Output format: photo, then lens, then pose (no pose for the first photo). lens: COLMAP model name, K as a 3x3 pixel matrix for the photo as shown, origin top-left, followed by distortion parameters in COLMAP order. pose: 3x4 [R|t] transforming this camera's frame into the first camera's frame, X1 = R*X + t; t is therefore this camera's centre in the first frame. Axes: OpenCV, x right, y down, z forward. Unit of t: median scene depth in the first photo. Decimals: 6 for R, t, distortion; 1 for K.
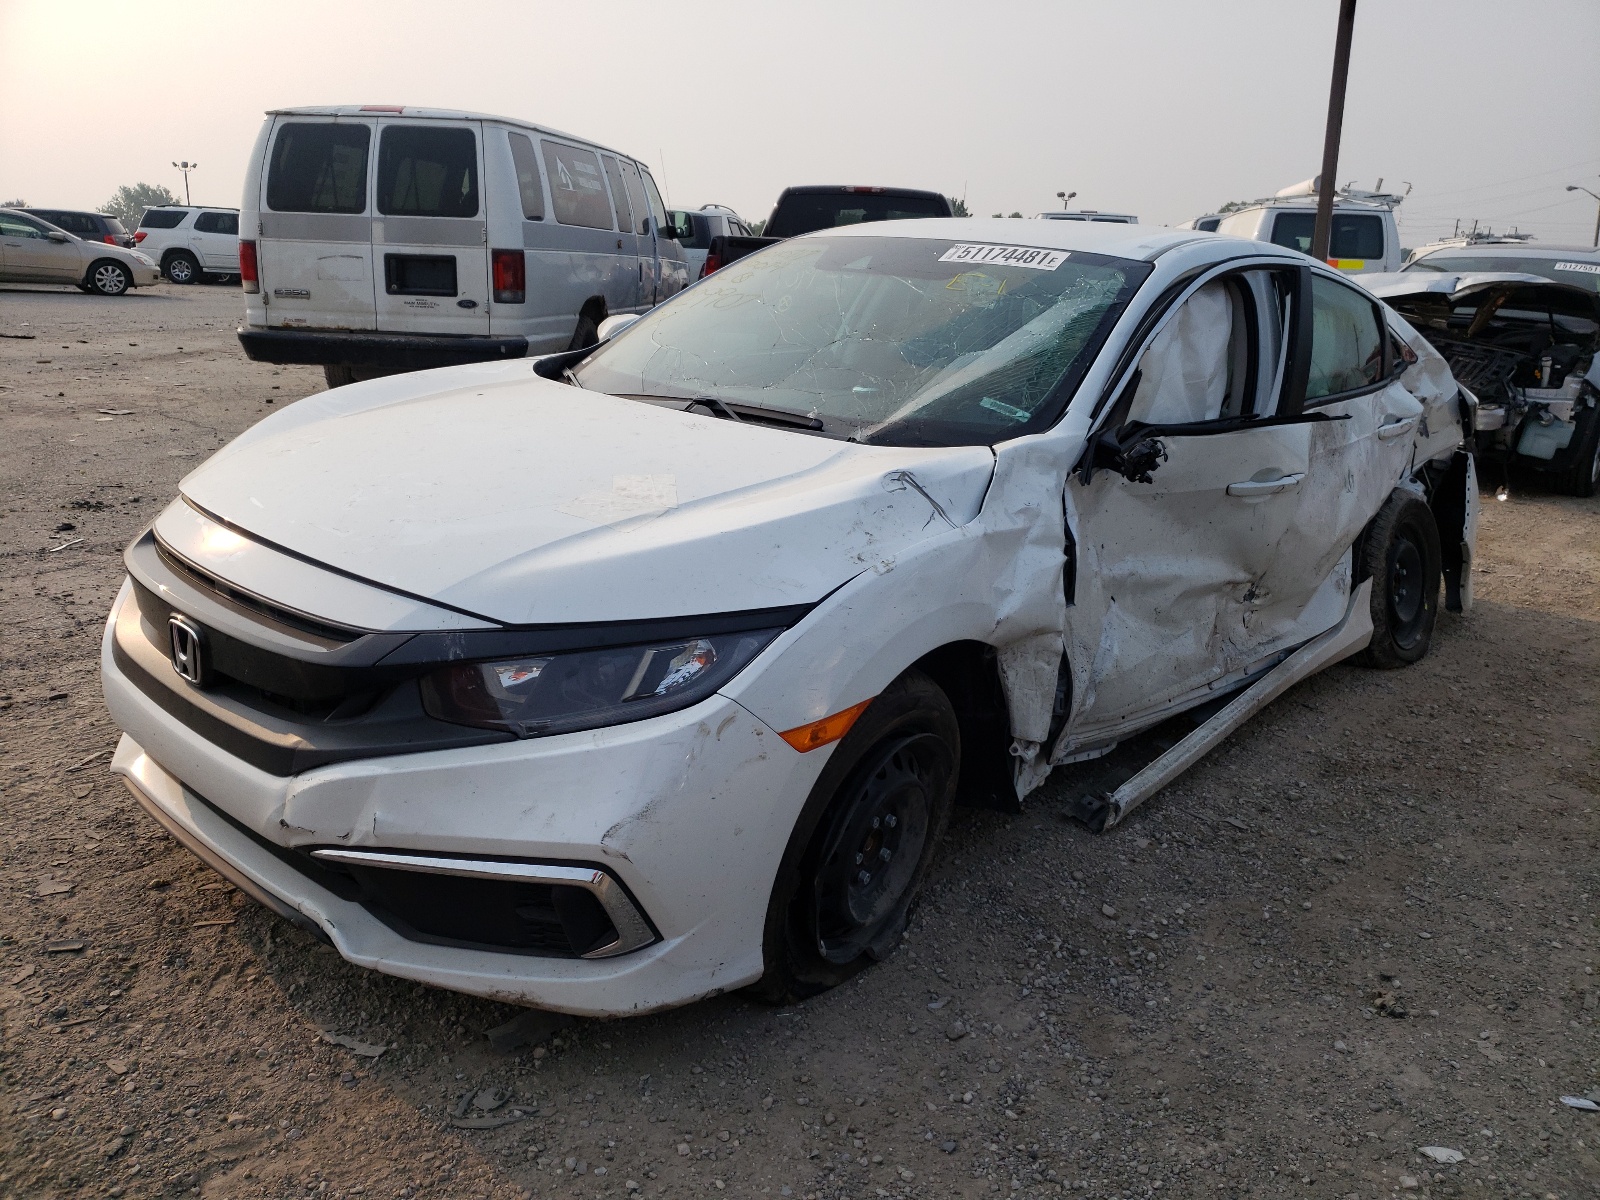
lens RADIAL K [[1234.4, 0, 805.2], [0, 1234.4, 593.7], [0, 0, 1]] dist [0.038856, -0.002441]
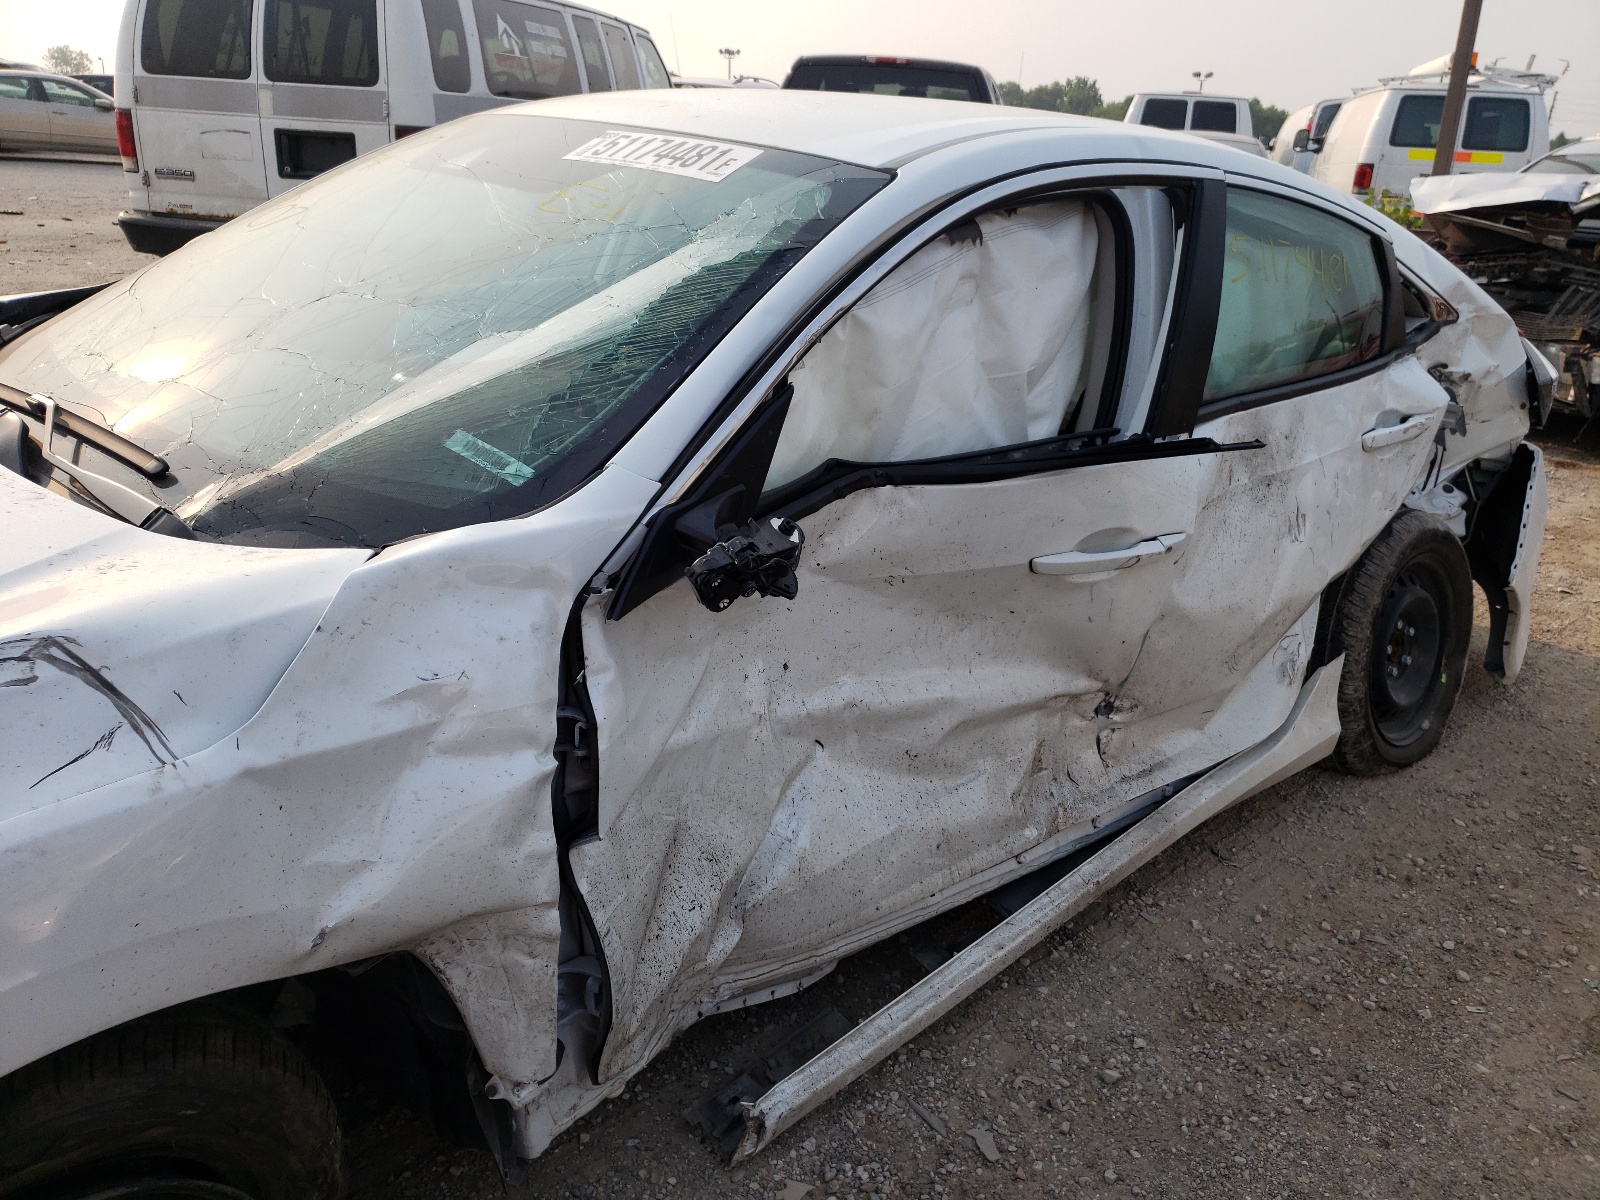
lens RADIAL K [[1234.4, 0, 790.8], [0, 1234.4, 593.9], [0, 0, 1]] dist [0.038856, -0.002441]
pose [[0.995048, 0.048311, -0.086864, 0.245199], [-0.040642, 0.995292, 0.087986, -0.104174], [0.090706, -0.084020, 0.992327, 0.354377]]
